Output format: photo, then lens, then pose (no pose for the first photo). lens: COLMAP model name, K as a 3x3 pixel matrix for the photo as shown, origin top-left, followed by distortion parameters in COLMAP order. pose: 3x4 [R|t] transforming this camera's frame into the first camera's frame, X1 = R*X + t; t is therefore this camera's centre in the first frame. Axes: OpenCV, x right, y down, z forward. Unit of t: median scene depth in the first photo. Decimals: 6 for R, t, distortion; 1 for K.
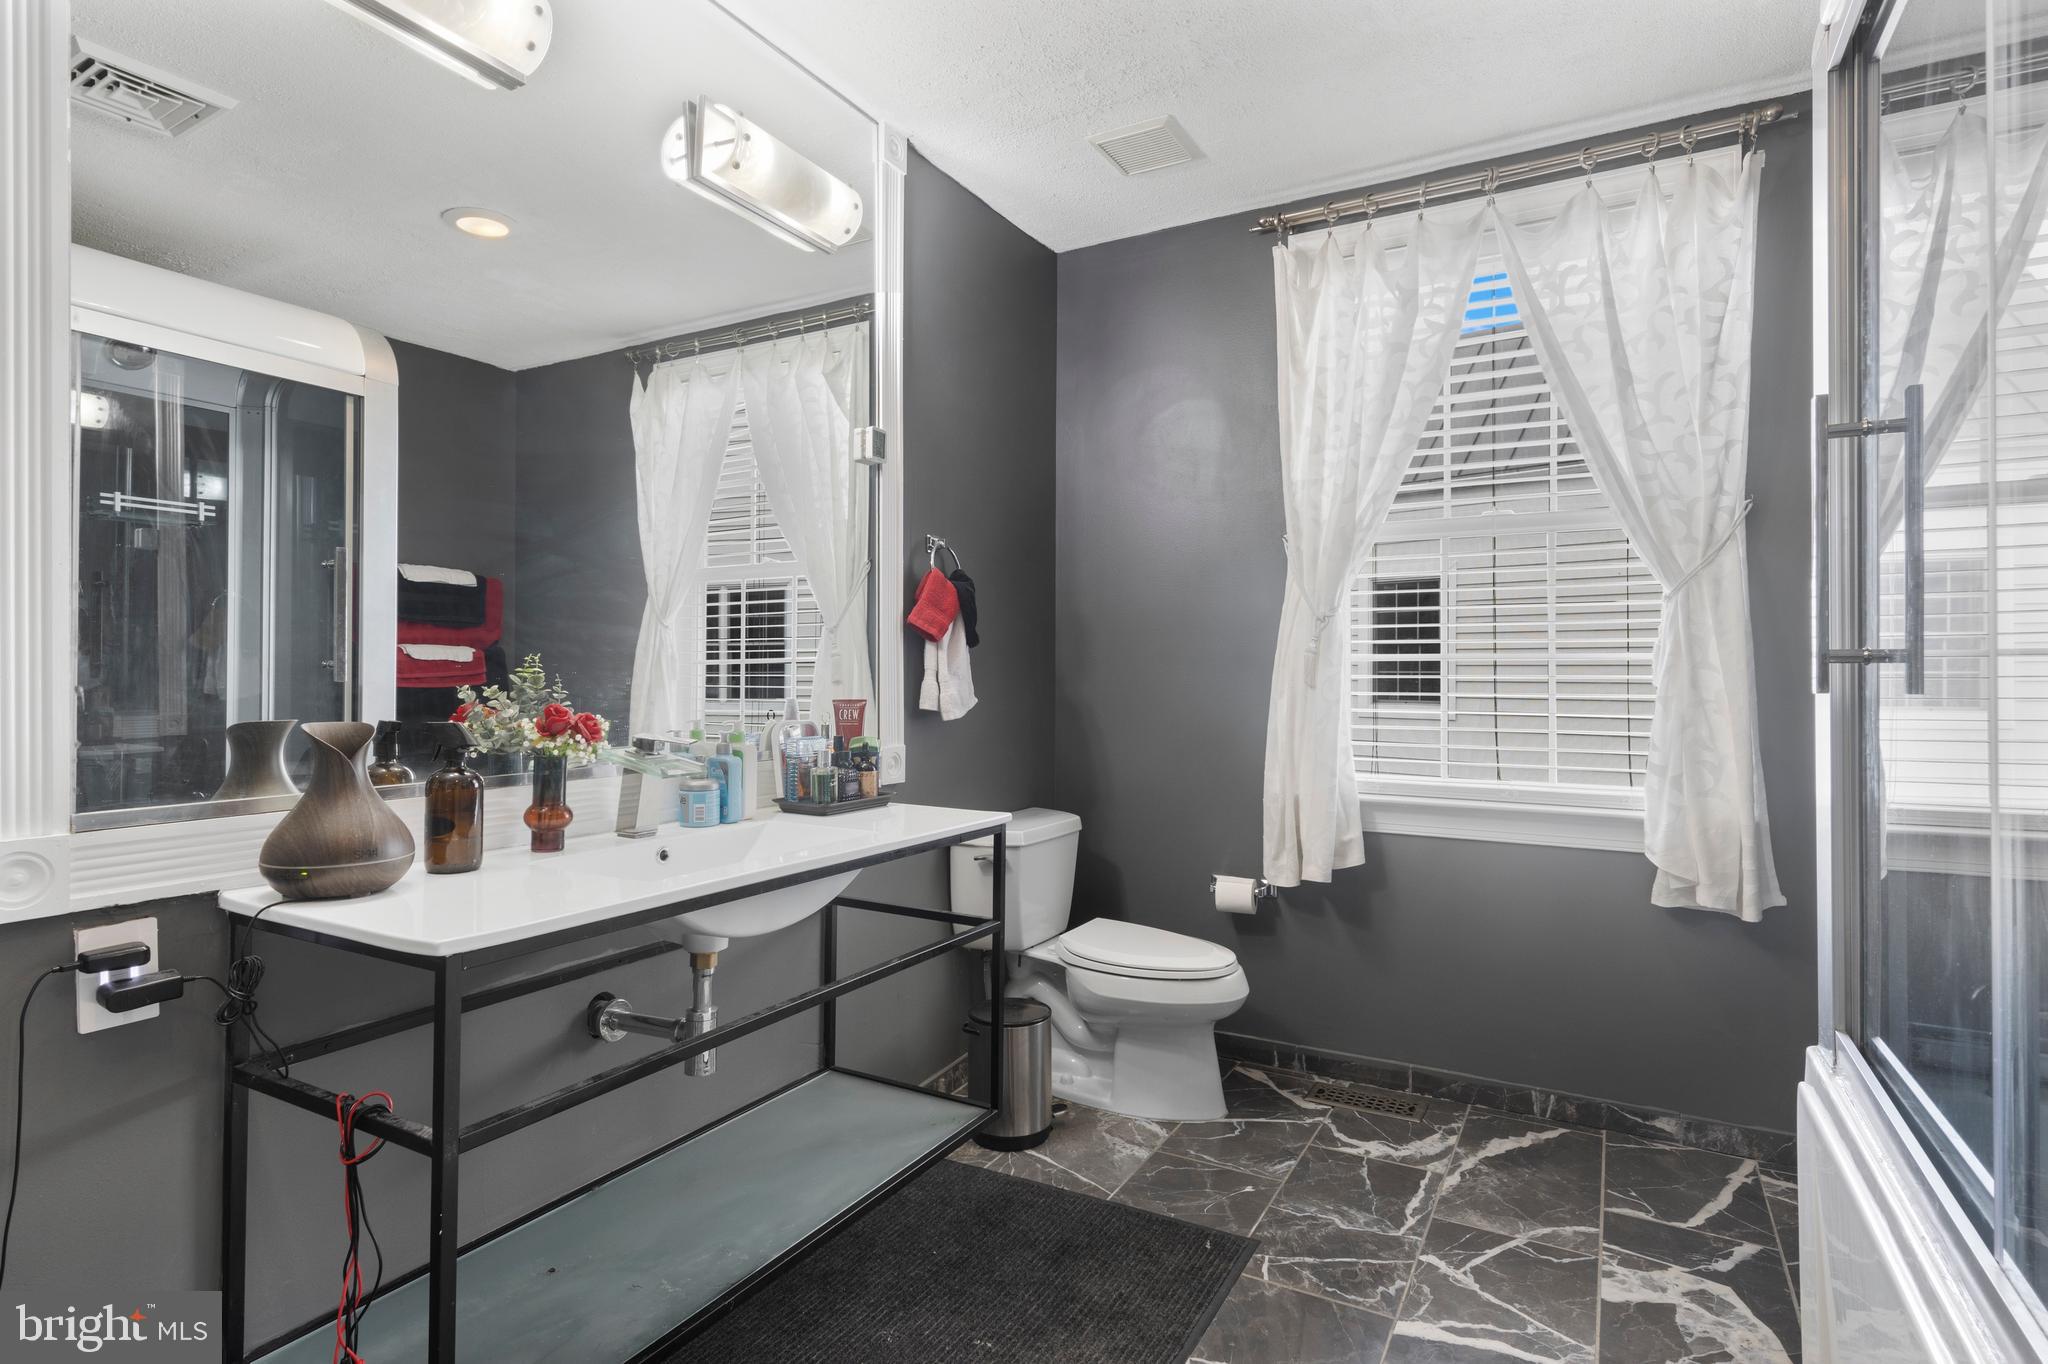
lens RADIAL K [[1053.8, 0, 1020.3], [0, 1053.8, 676.8], [0, 0, 1]] dist [0.006607, -0.001286]
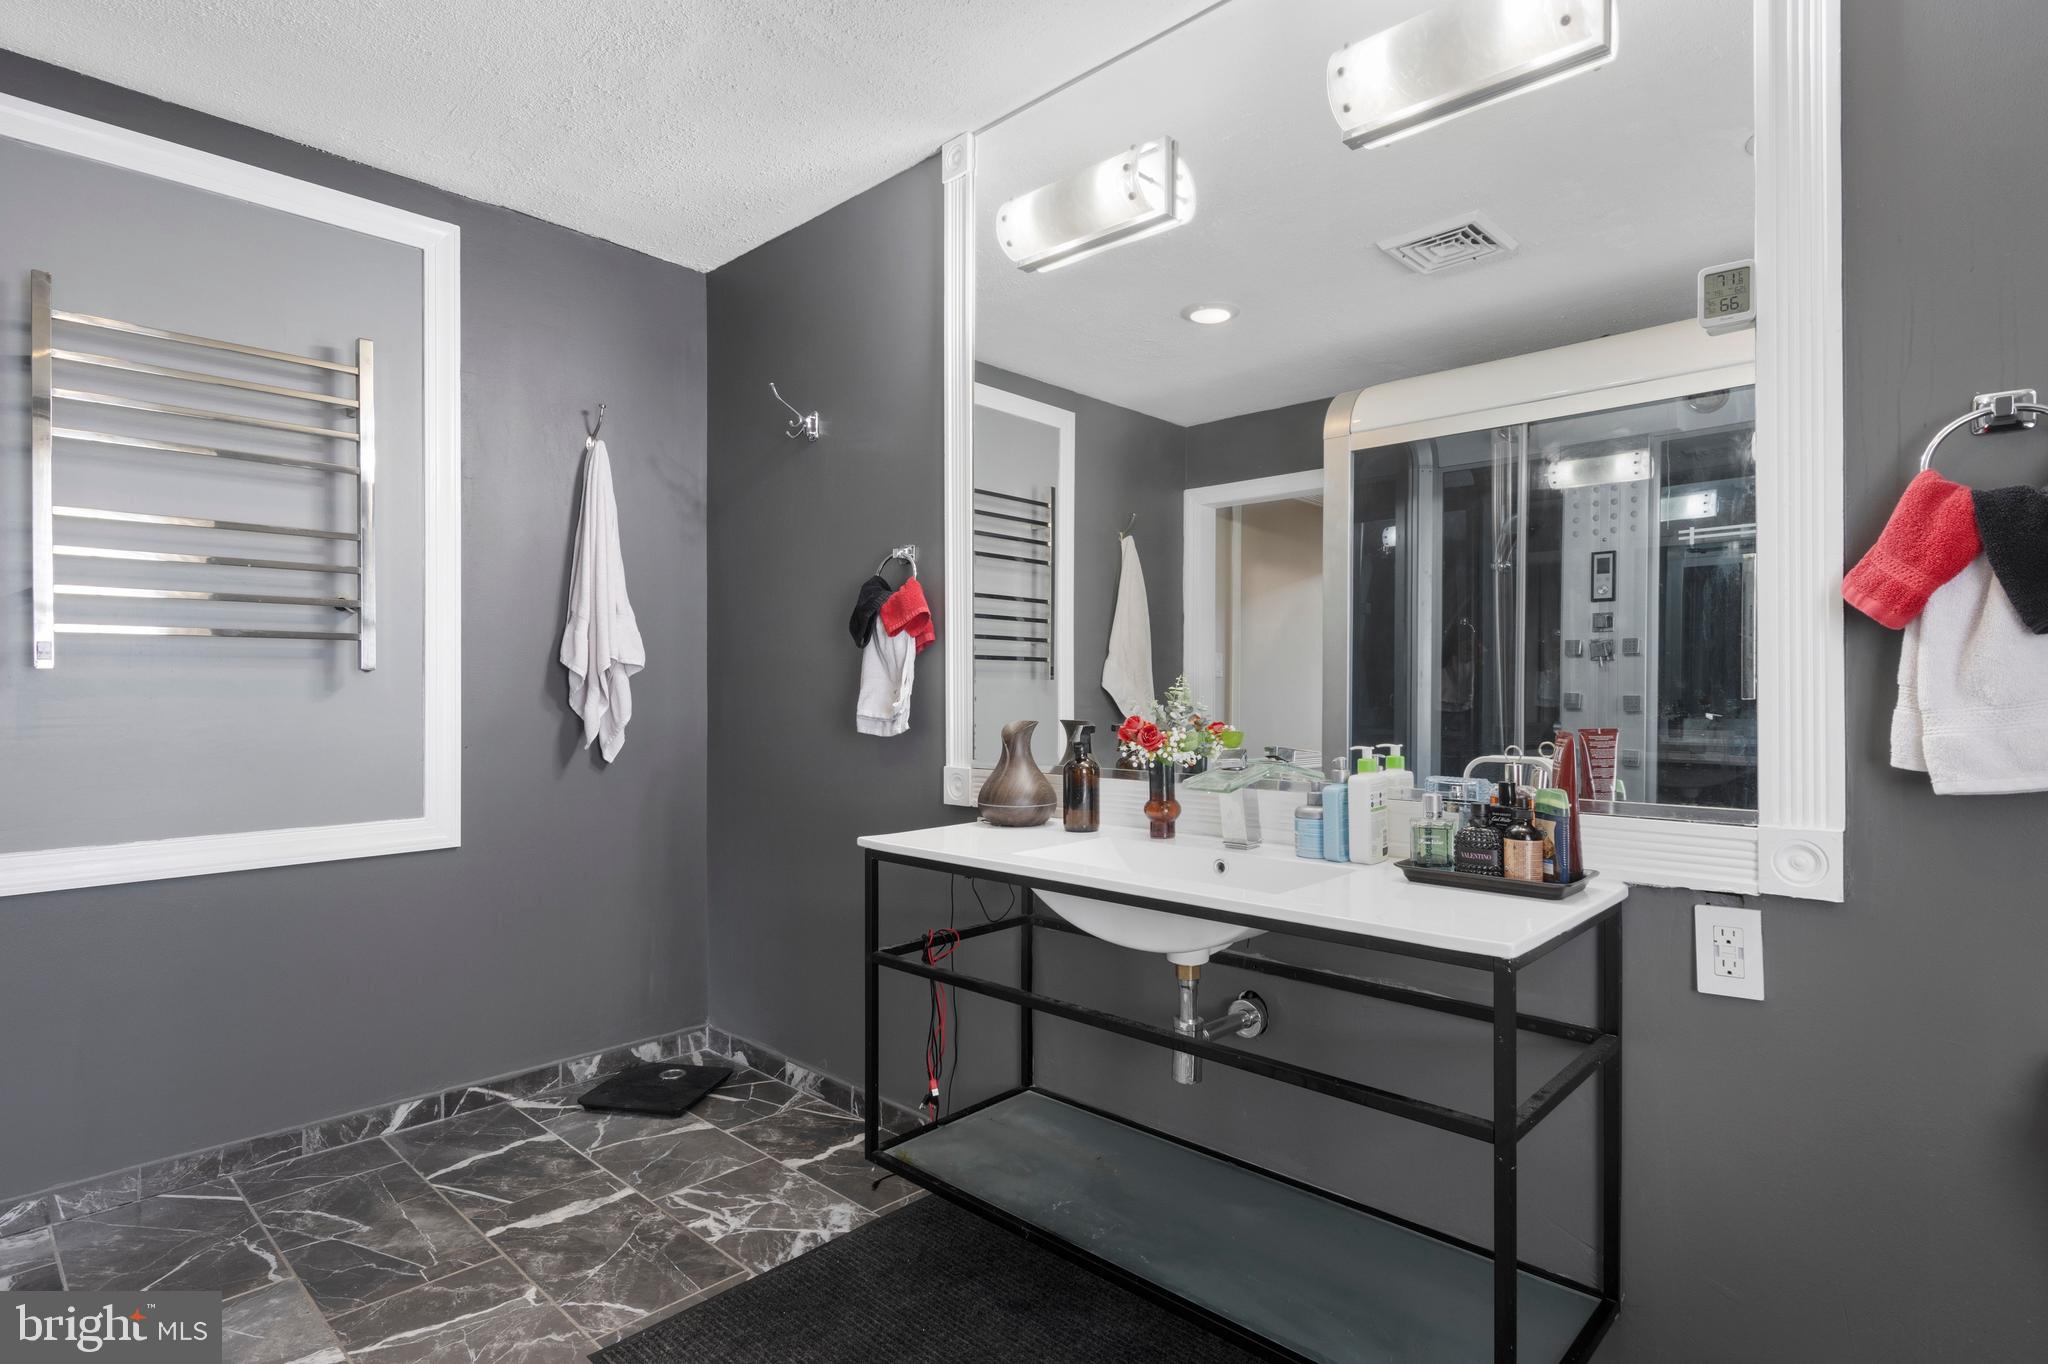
lens RADIAL K [[1053.8, 0, 1020.3], [0, 1053.8, 676.8], [0, 0, 1]] dist [0.006607, -0.001286]
pose [[-0.237922, -0.002084, -0.971282, 0.760656], [0.002832, 0.999992, -0.002840, -0.016928], [0.971280, -0.003427, -0.237914, 1.135247]]
